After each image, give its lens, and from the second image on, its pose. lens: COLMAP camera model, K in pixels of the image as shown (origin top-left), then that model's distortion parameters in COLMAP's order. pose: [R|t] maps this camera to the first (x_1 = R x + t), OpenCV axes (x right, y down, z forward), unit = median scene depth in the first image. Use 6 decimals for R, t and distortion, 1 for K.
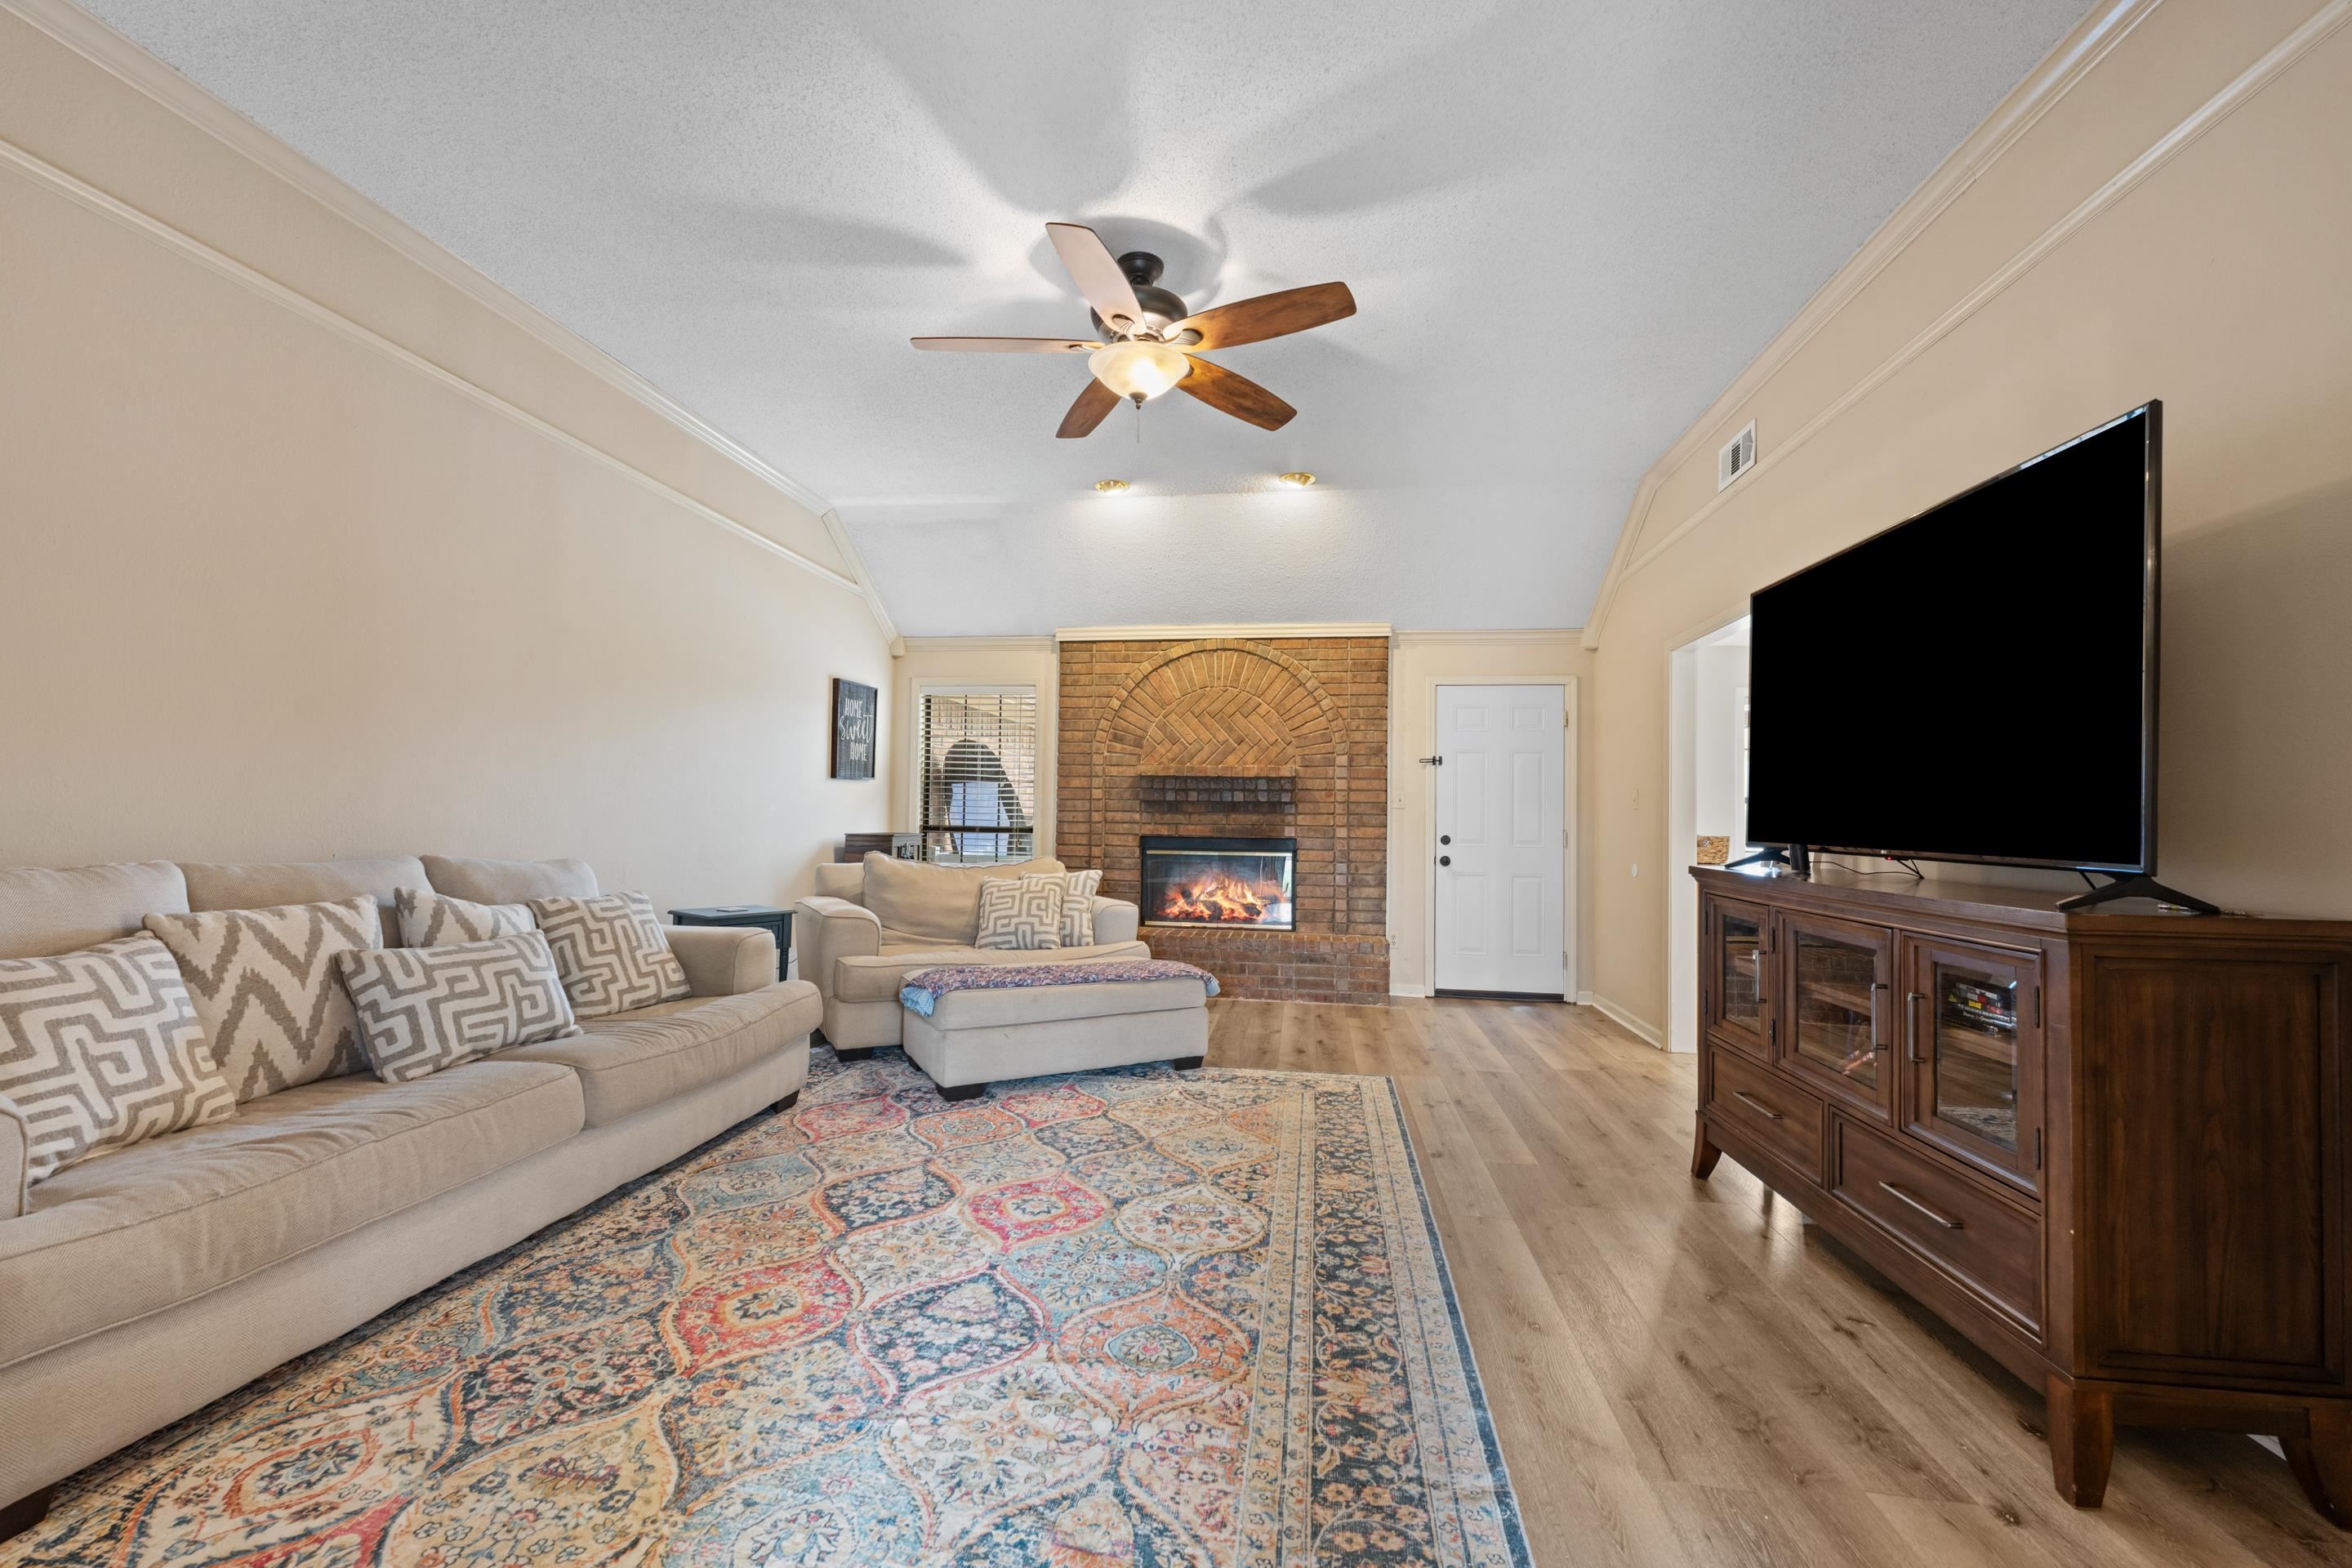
lens RADIAL K [[953.8, 0, 1173.8], [0, 953.8, 805.6], [0, 0, 1]] dist [0.001500, 0.000002]
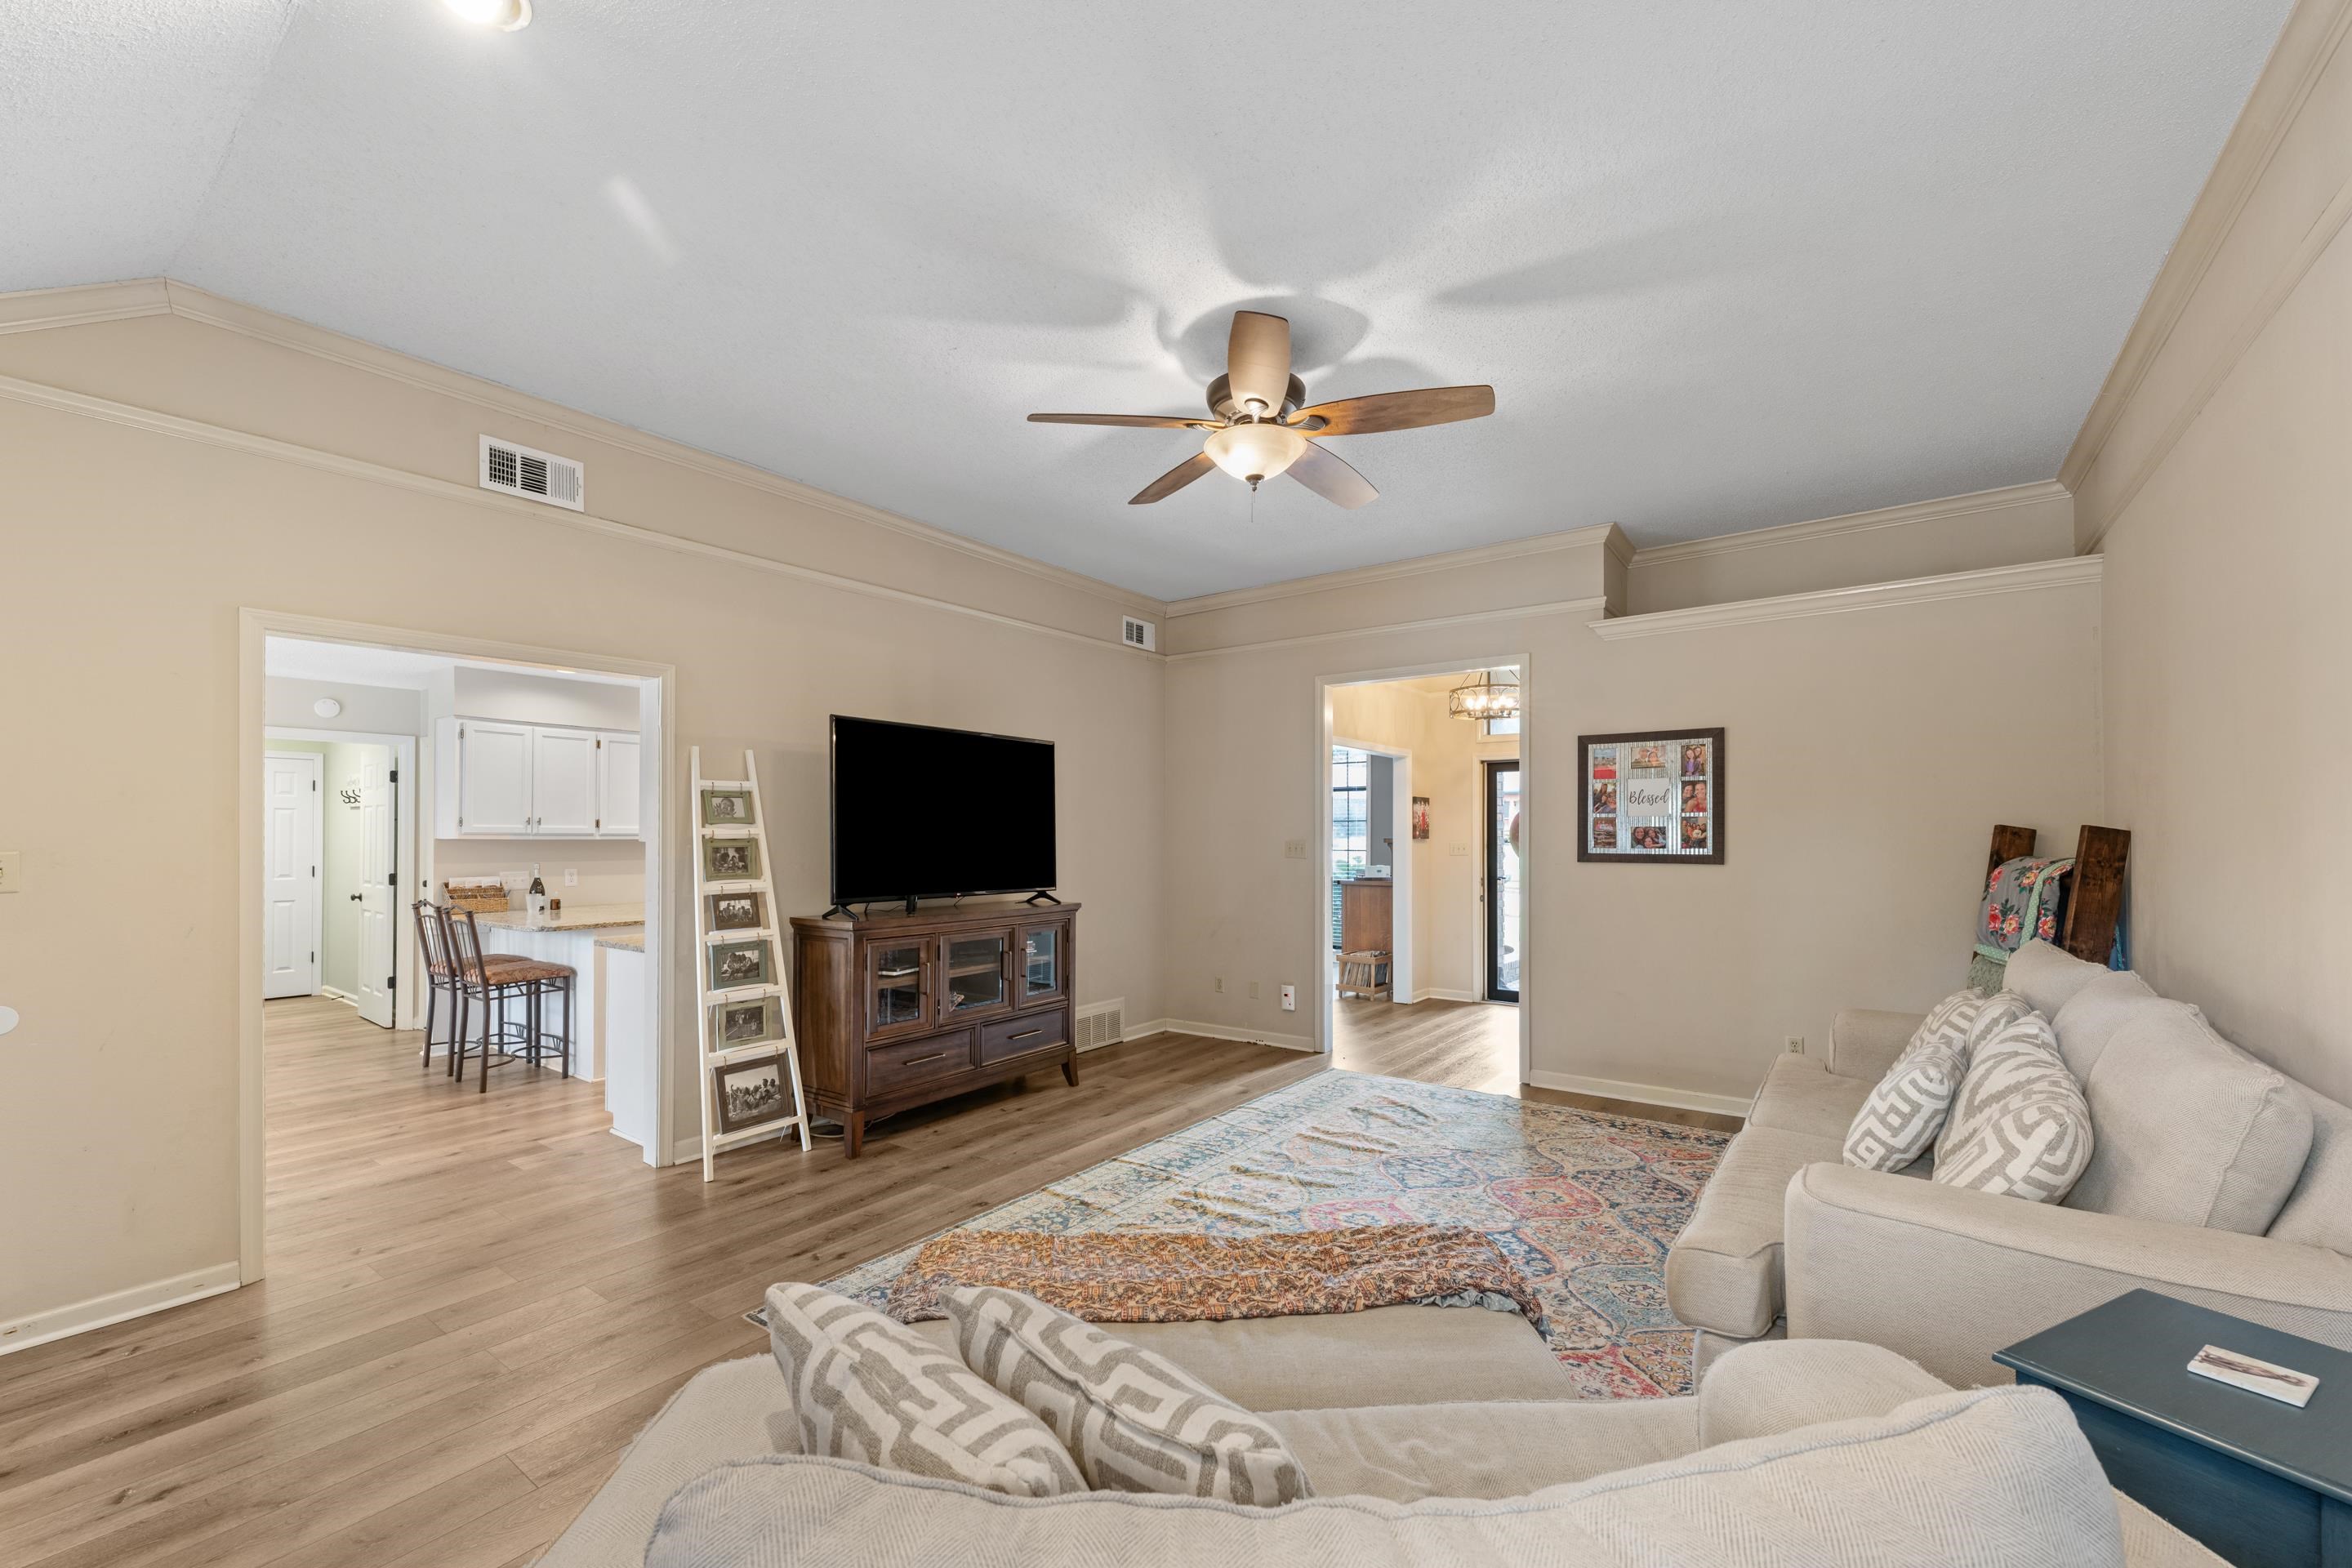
lens RADIAL K [[927.4, 0, 1168.4], [0, 927.4, 833.1], [0, 0, 1]] dist [0.000073, 0.000138]
pose [[-0.879499, -0.015431, 0.475650, -0.520799], [-0.019906, 0.999792, -0.004373, -0.072637], [-0.475484, -0.013314, -0.879624, 2.336076]]
